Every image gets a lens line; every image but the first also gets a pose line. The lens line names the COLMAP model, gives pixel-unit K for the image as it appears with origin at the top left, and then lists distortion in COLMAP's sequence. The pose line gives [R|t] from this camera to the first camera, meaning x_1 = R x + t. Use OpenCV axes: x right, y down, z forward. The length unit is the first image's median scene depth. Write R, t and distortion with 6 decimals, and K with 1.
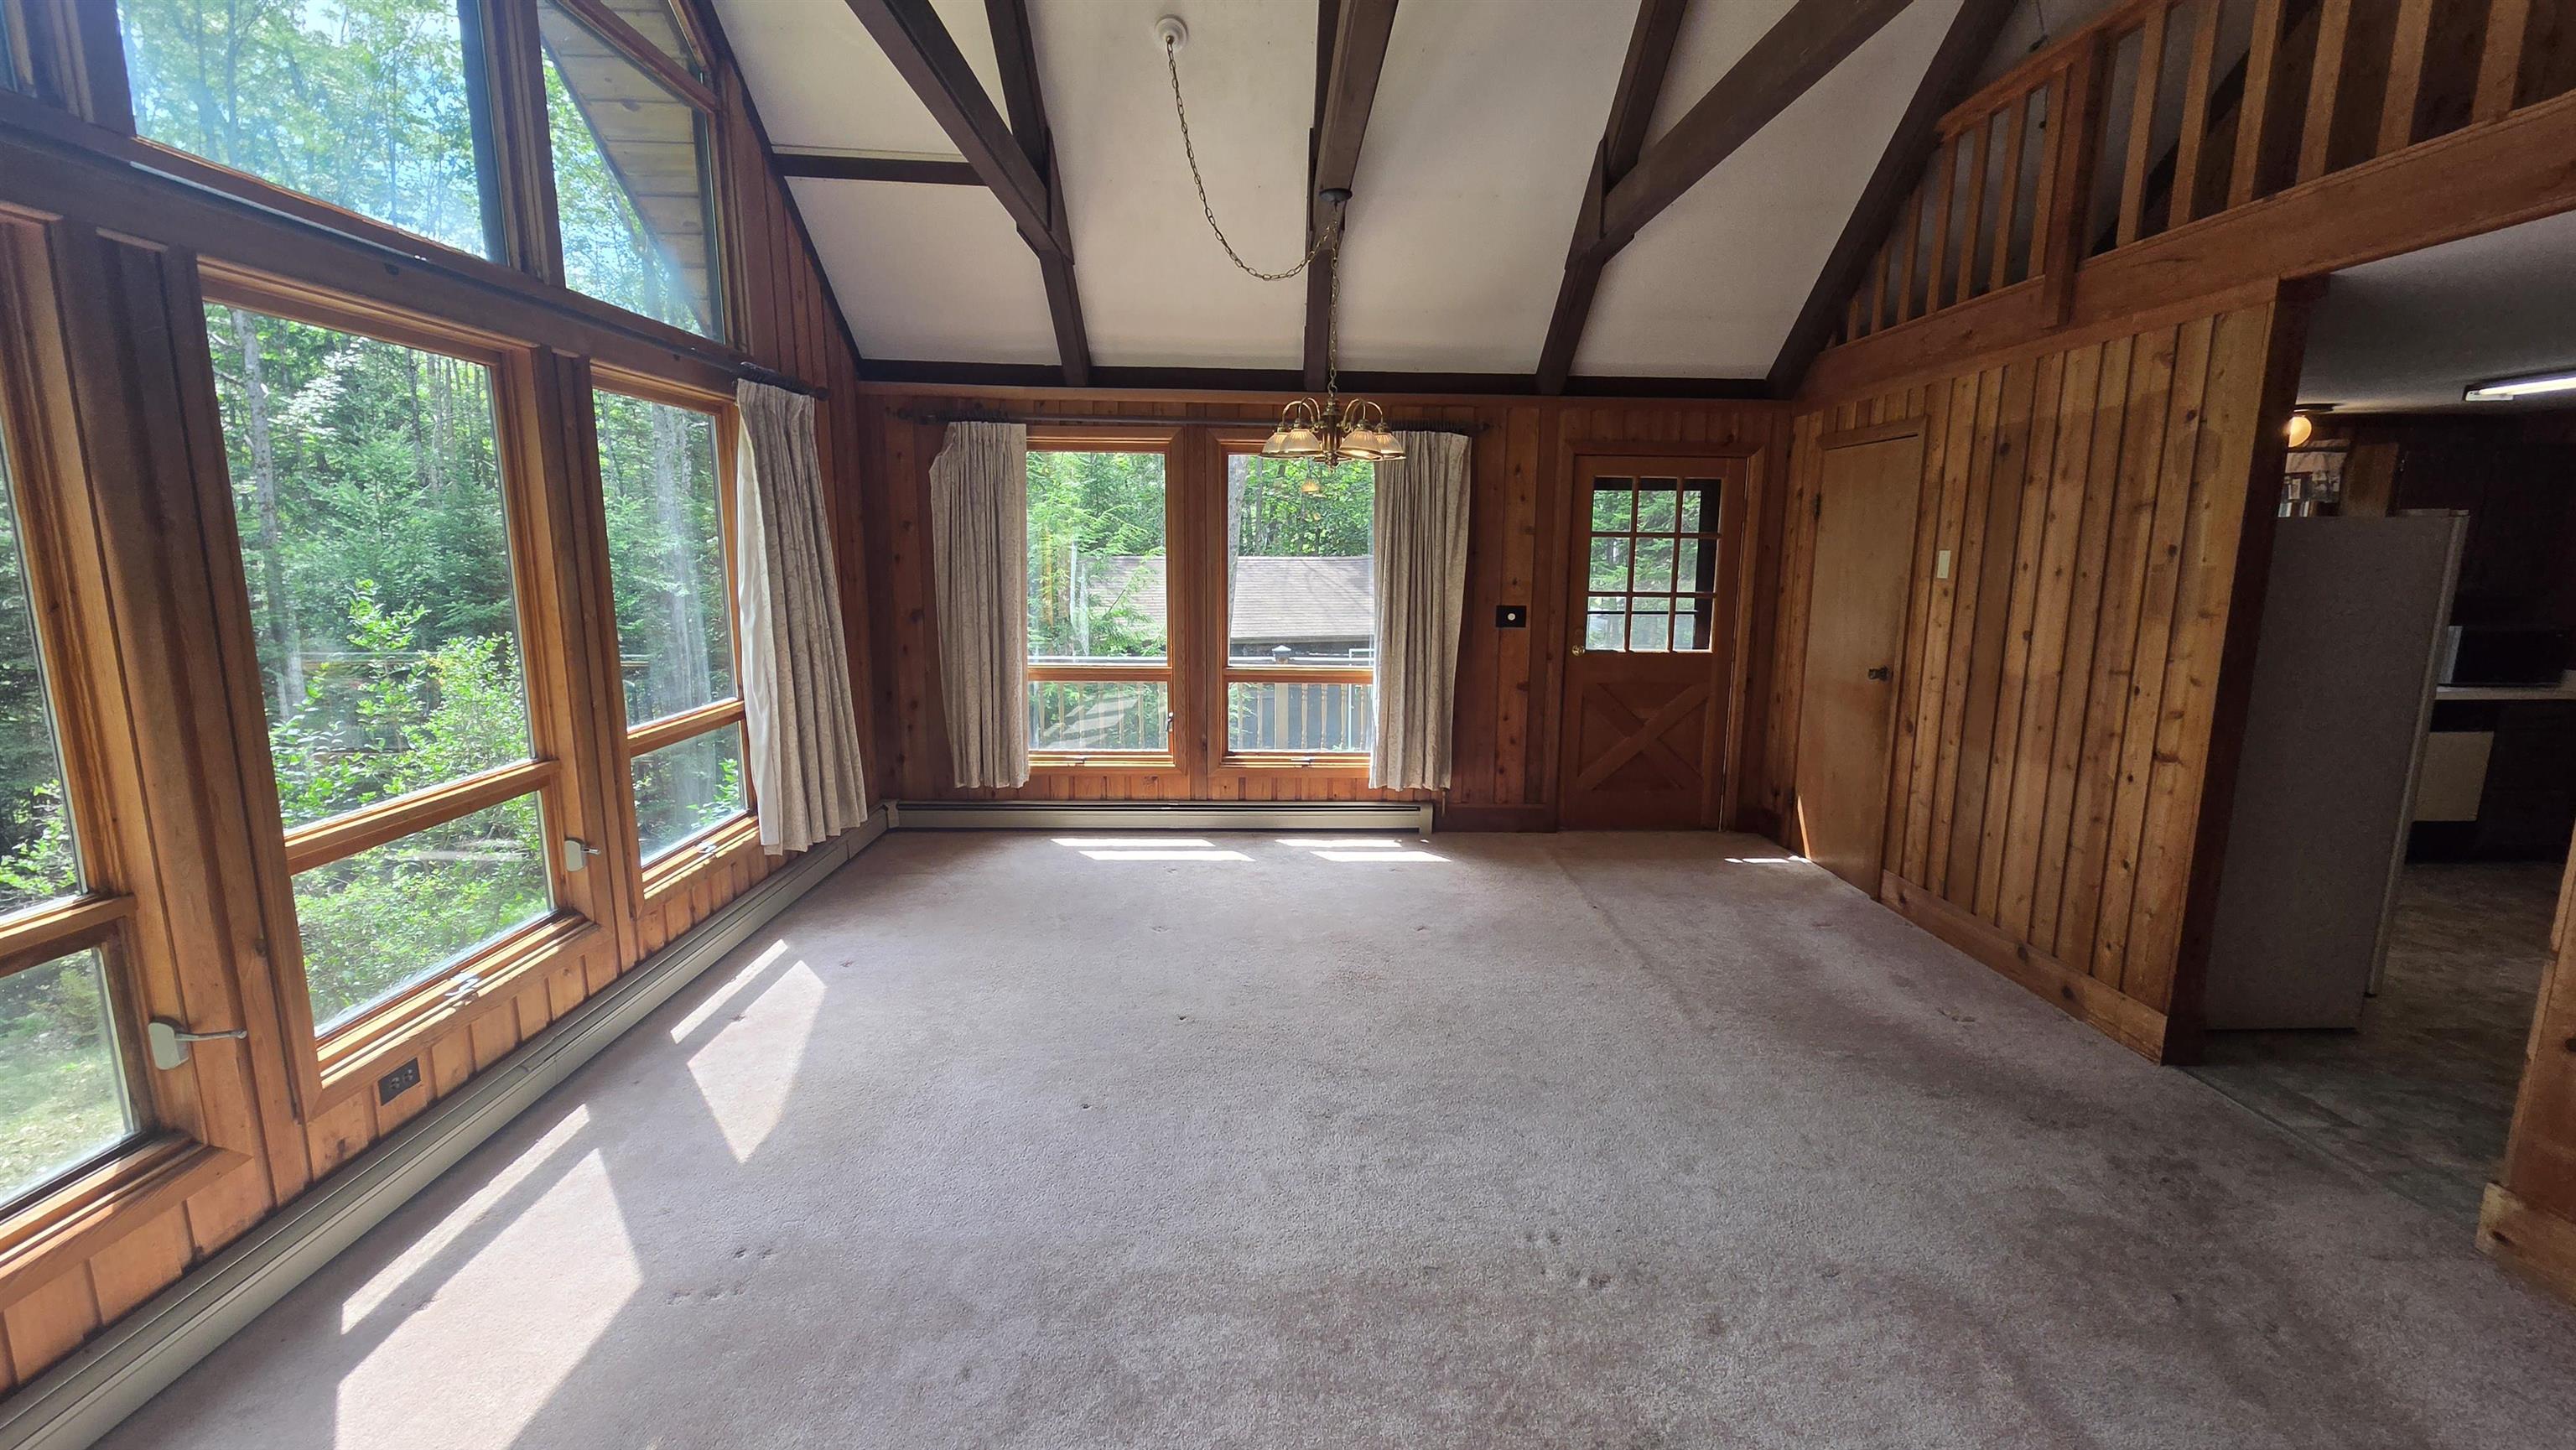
lens RADIAL K [[1060.0, 0, 1278.7], [0, 1060.0, 719.4], [0, 0, 1]] dist [-0.016826, 0.000542]
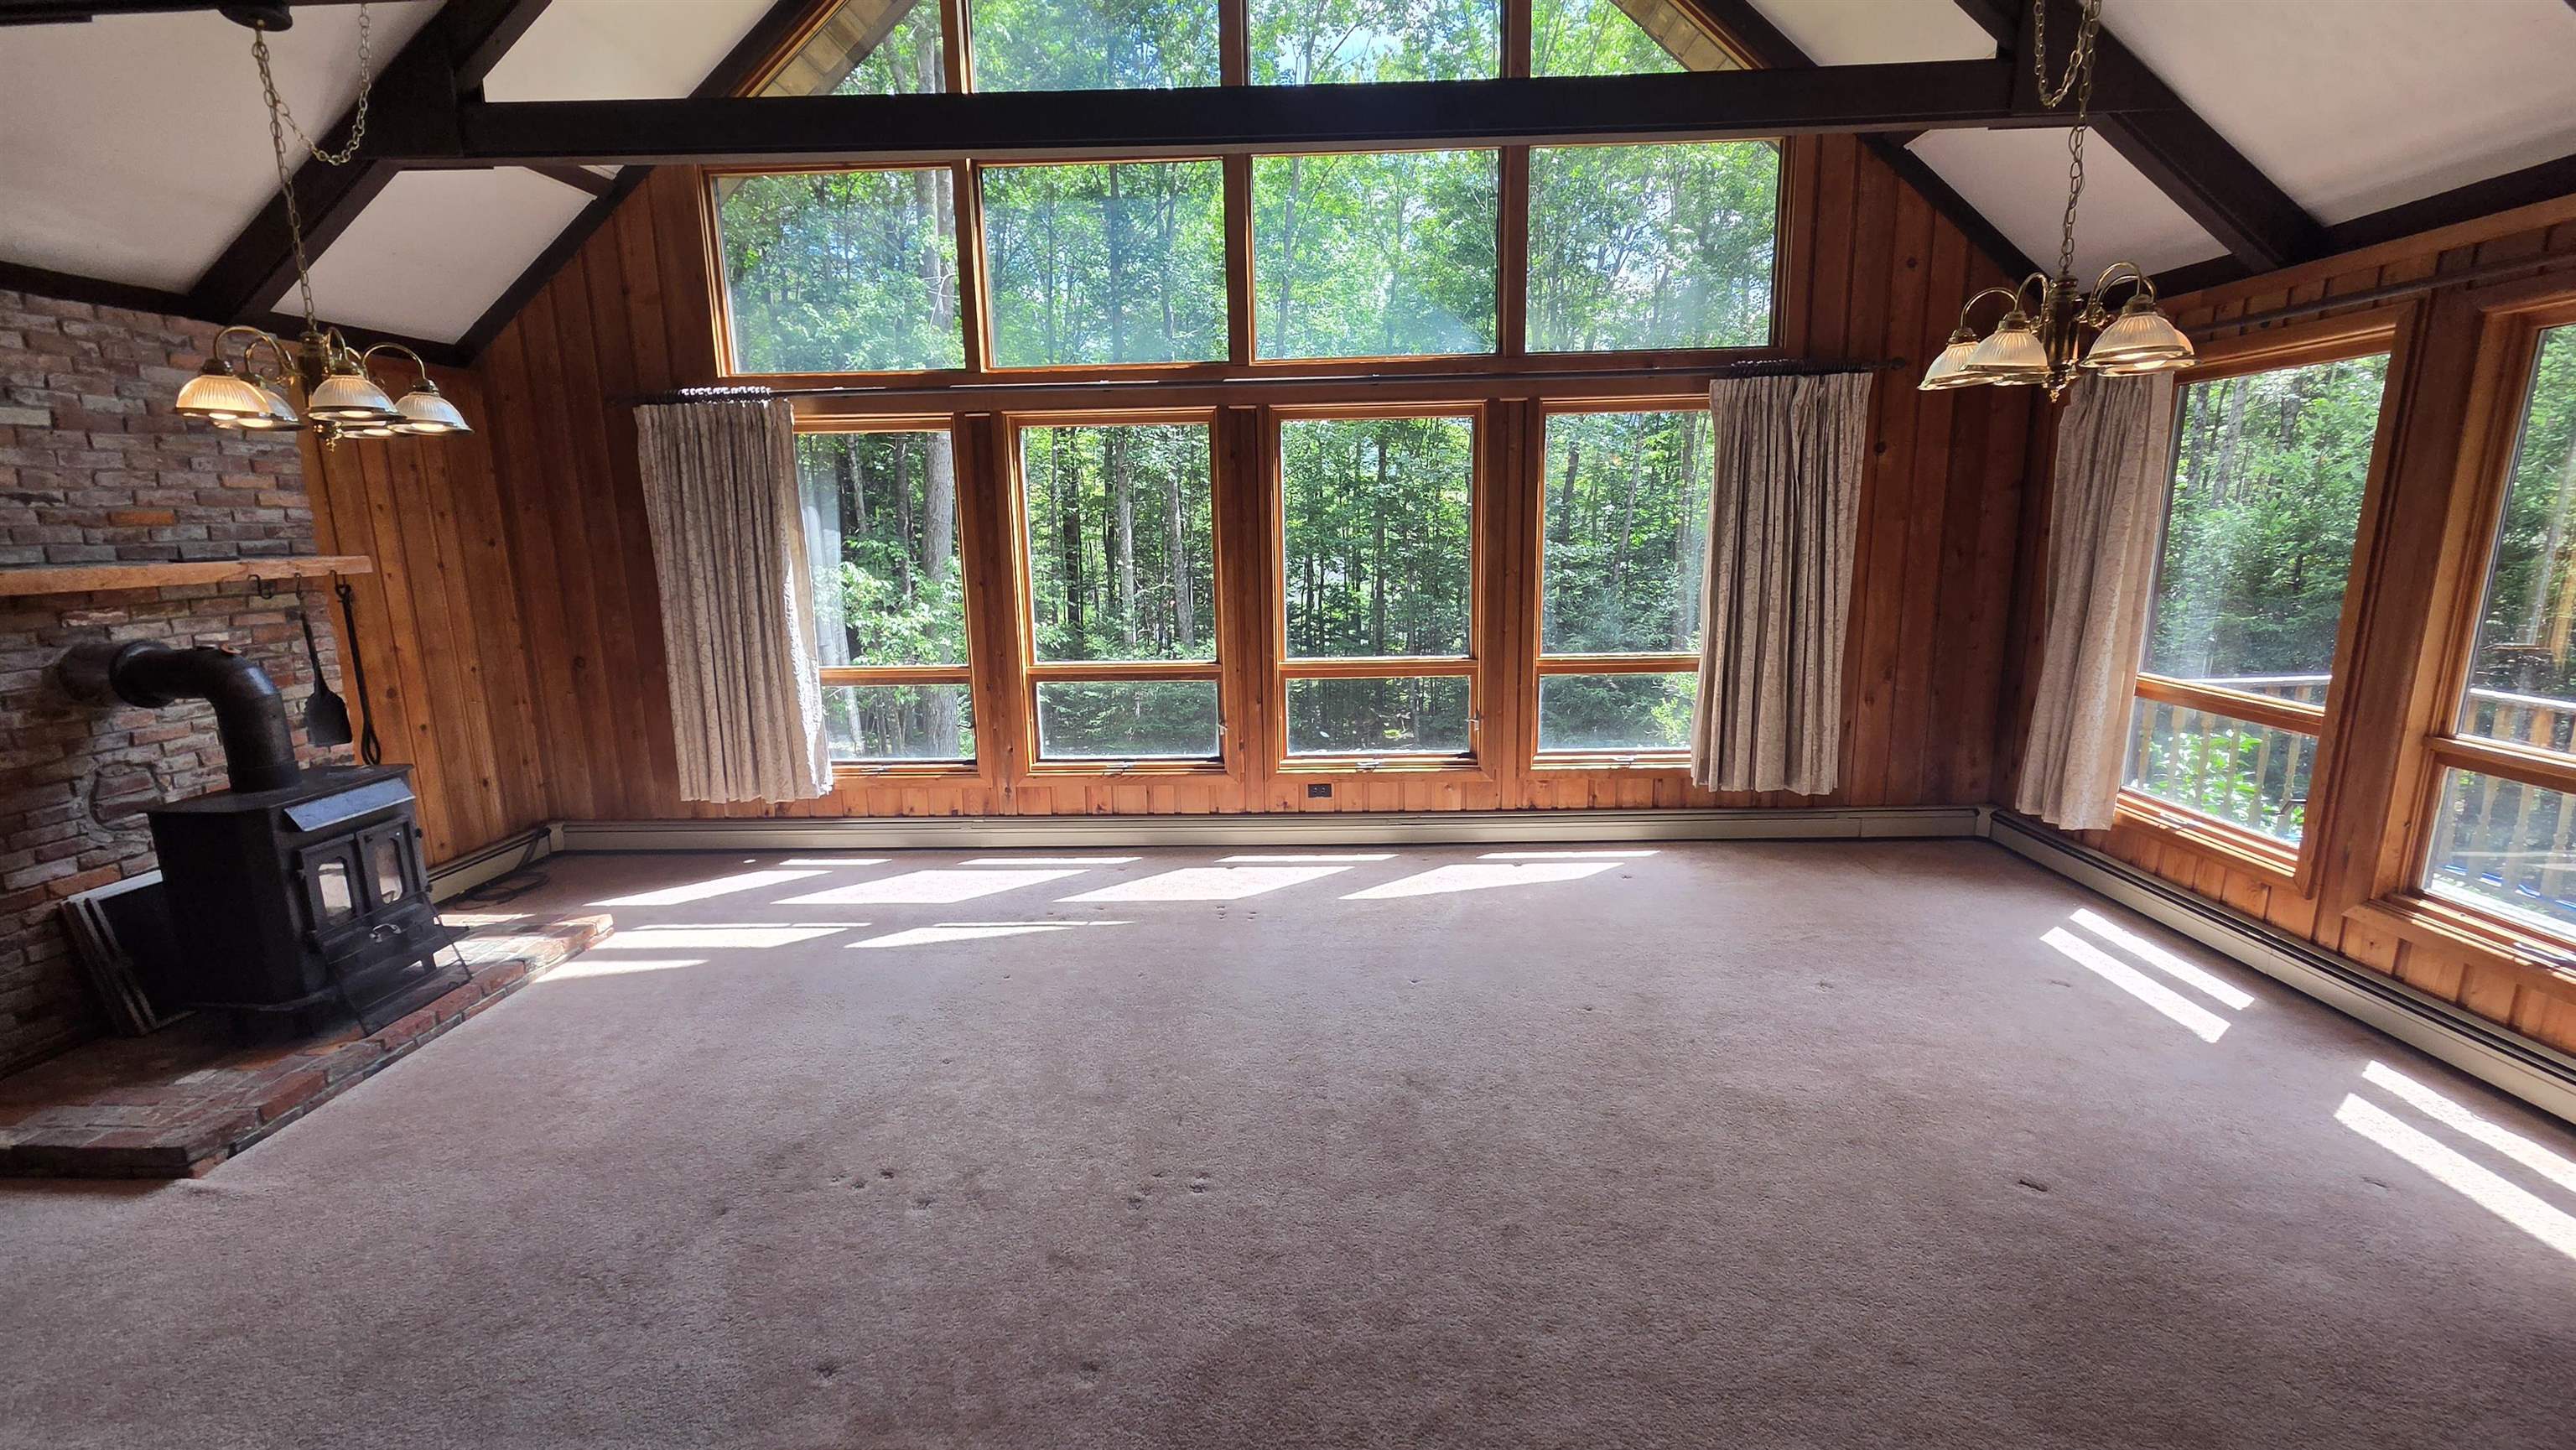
lens RADIAL K [[1060.0, 0, 1276.0], [0, 1060.0, 718.1], [0, 0, 1]] dist [-0.016826, 0.000542]
pose [[-0.078867, 0.175938, -0.981237, 0.690157], [-0.141918, 0.972296, 0.185742, -0.096717], [0.986732, 0.153904, -0.051713, 0.590044]]
